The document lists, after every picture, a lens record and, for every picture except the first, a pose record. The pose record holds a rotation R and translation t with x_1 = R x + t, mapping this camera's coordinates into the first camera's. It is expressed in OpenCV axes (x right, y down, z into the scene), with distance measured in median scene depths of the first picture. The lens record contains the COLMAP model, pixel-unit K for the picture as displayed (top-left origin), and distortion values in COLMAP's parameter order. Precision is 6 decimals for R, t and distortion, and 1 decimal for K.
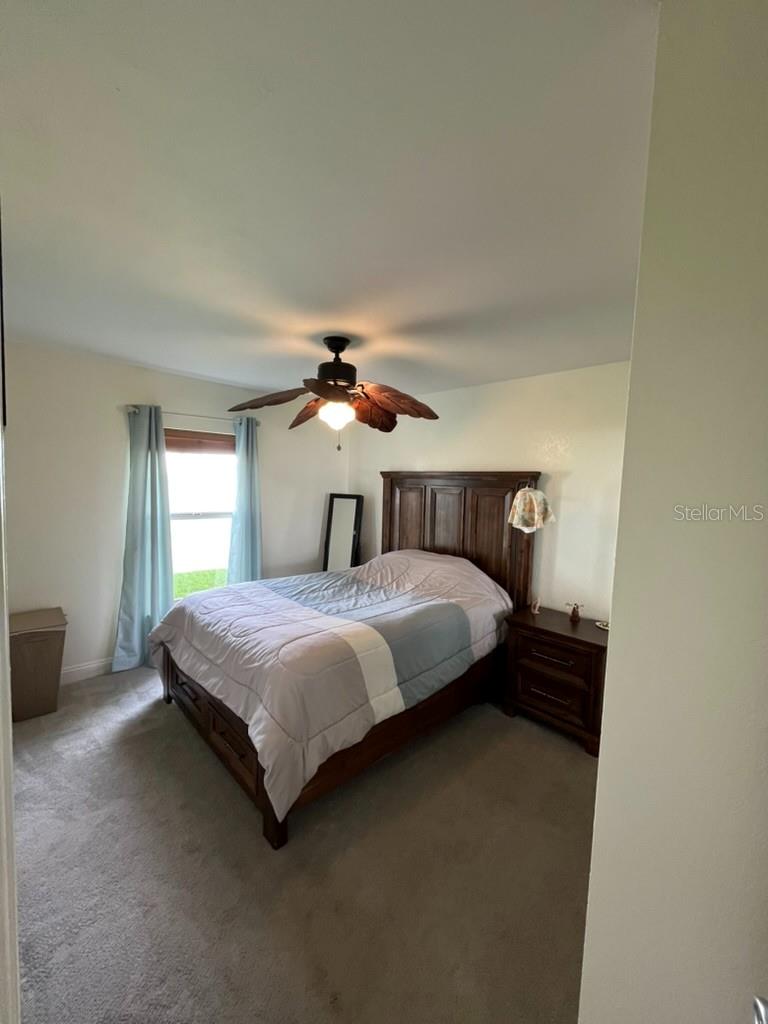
lens RADIAL K [[414.0, 0, 384.0], [0, 414.0, 512.0], [0, 0, 1]] dist [-0.001451, -0.000101]
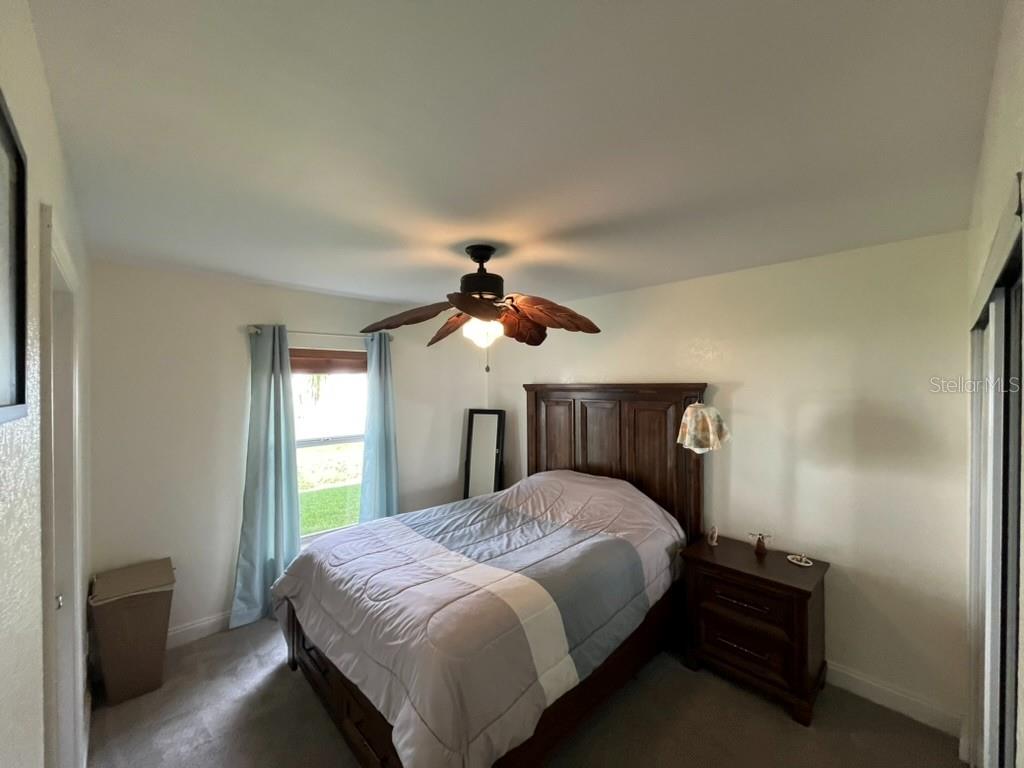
lens RADIAL K [[414.0, 0, 514.3], [0, 414.0, 385.8], [0, 0, 1]] dist [-0.001451, -0.000101]
pose [[0.999340, -0.036045, 0.004510, -0.049816], [0.036263, 0.997180, -0.065706, -0.051912], [-0.002129, 0.065826, 0.997829, 0.111427]]
